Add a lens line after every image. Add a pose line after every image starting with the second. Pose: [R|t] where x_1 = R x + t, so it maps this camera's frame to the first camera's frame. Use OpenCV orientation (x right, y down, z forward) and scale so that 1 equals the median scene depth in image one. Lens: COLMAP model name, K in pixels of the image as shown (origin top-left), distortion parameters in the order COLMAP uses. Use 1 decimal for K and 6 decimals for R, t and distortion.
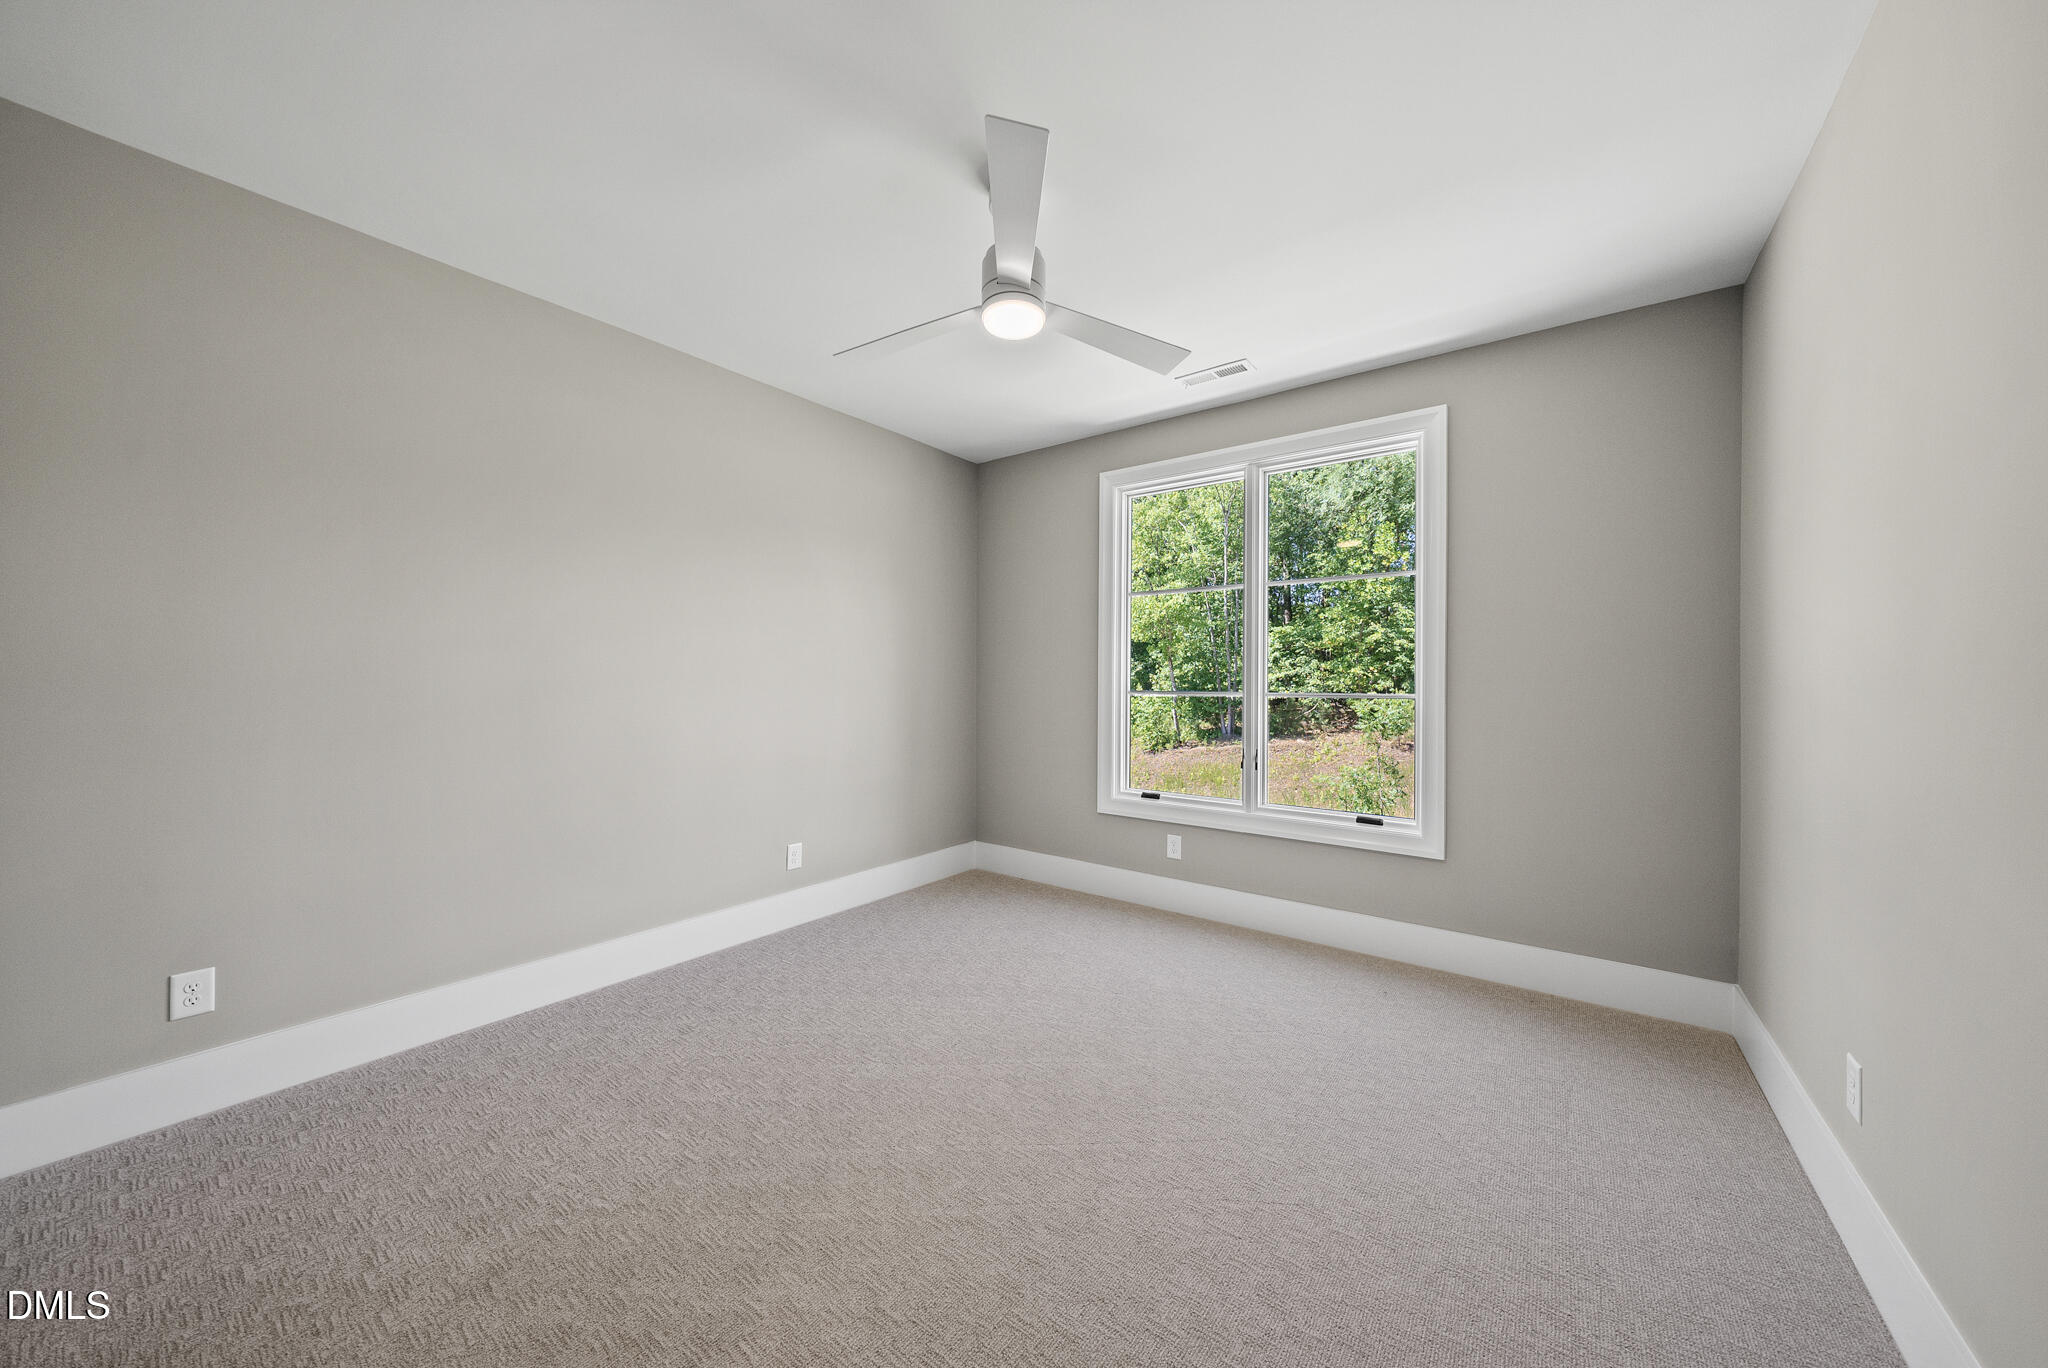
lens RADIAL K [[713.9, 0, 1032.9], [0, 713.9, 678.9], [0, 0, 1]] dist [-0.003065, -0.000534]
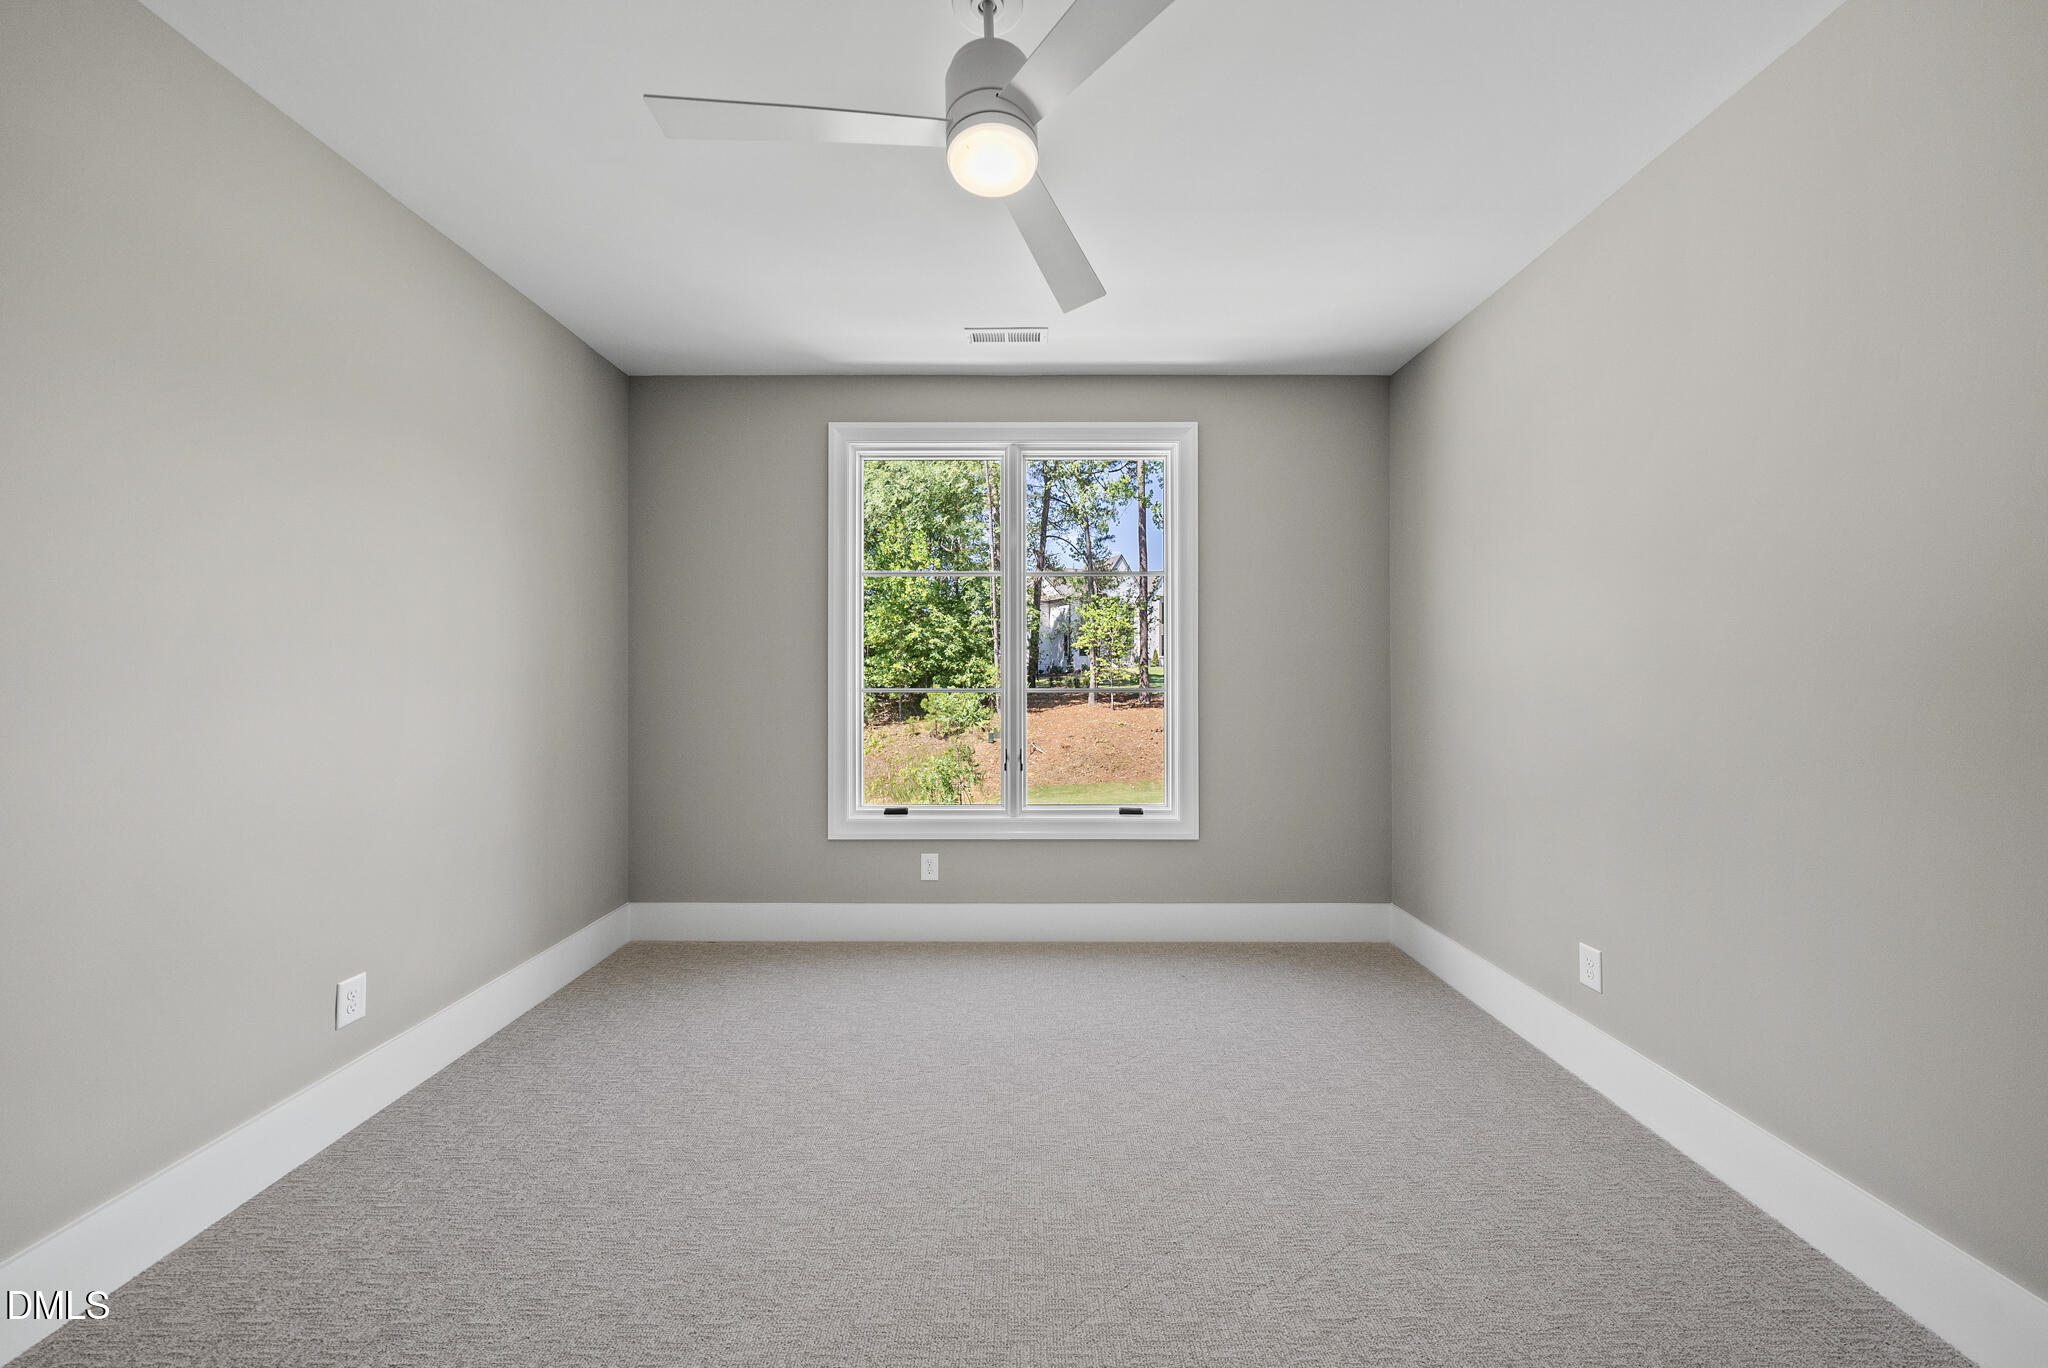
lens RADIAL K [[713.9, 0, 1046.3], [0, 713.9, 671.0], [0, 0, 1]] dist [-0.003065, -0.000534]
pose [[0.800023, -0.002115, 0.599966, -0.201202], [0.005215, 0.999981, -0.003429, -0.000453], [-0.599947, 0.005872, 0.800018, 0.204317]]
